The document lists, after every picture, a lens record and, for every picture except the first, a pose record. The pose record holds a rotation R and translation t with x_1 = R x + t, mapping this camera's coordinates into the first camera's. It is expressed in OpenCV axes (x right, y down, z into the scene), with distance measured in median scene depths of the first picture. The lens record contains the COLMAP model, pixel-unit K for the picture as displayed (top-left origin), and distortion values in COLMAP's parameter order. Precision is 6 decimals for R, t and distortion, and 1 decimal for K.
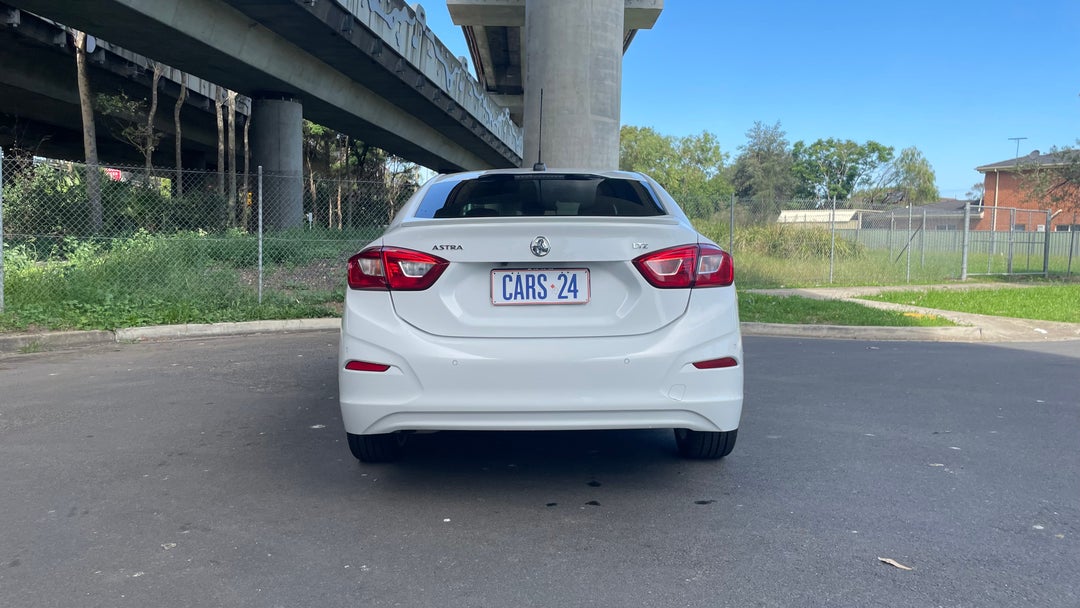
lens RADIAL K [[819.9, 0, 534.2], [0, 819.9, 302.0], [0, 0, 1]] dist [0.081028, -0.109778]
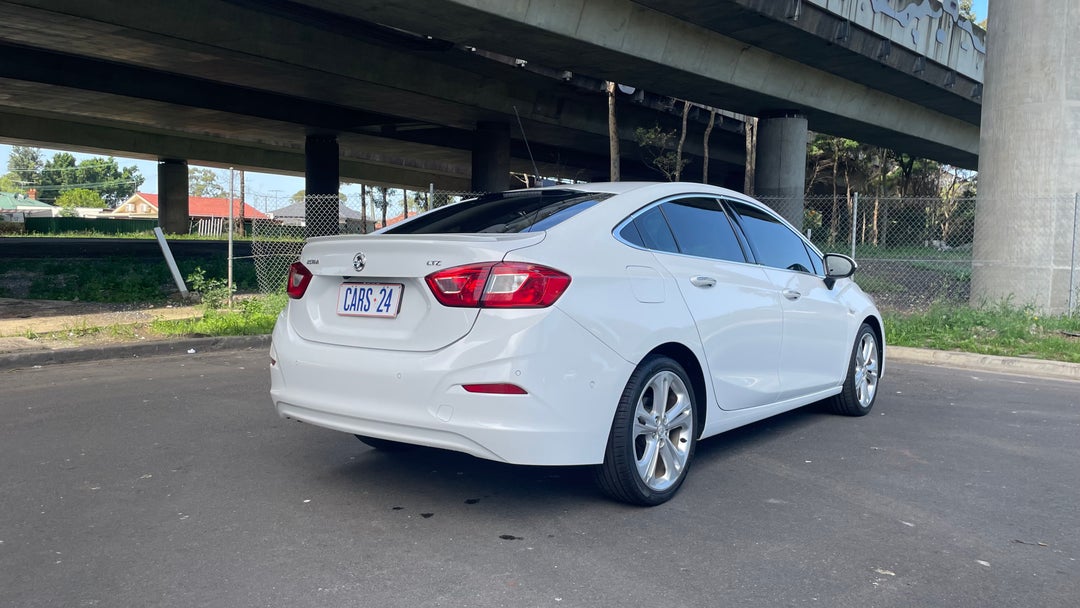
lens RADIAL K [[819.9, 0, 534.2], [0, 819.9, 302.0], [0, 0, 1]] dist [0.081028, -0.109778]
pose [[0.778550, 0.040718, -0.626260, 0.179074], [-0.052909, 0.998599, -0.000849, -0.005552], [0.625348, 0.033796, 0.779614, 0.062428]]
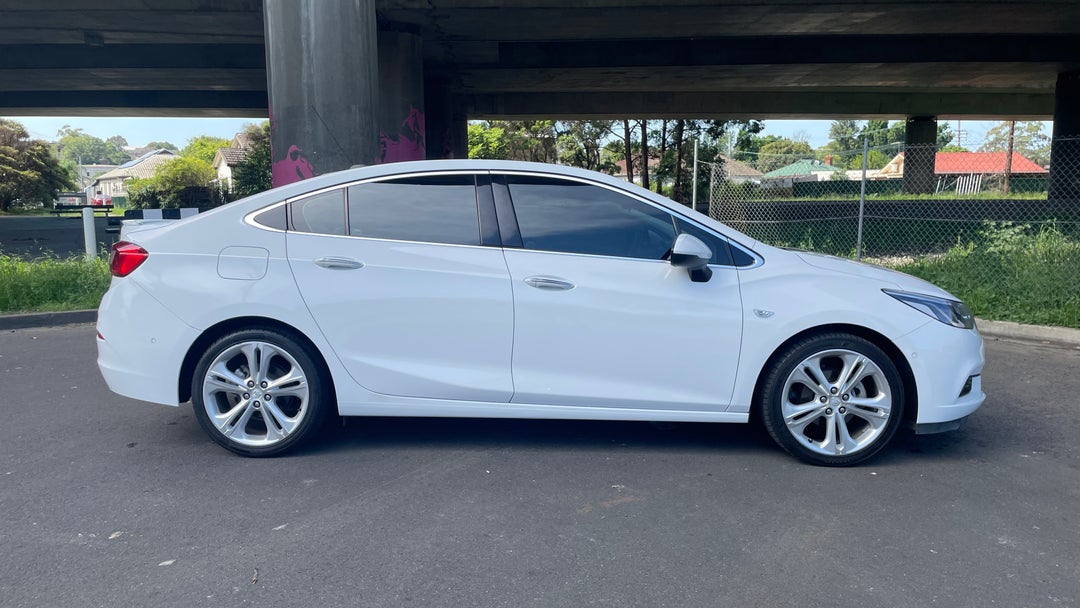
lens RADIAL K [[829.0, 0, 543.4], [0, 829.0, 303.5], [0, 0, 1]] dist [0.082622, -0.133719]
pose [[-0.030635, 0.109540, -0.993510, 0.322516], [-0.071785, 0.991169, 0.111496, -0.036358], [0.996950, 0.074735, -0.022501, 0.366933]]
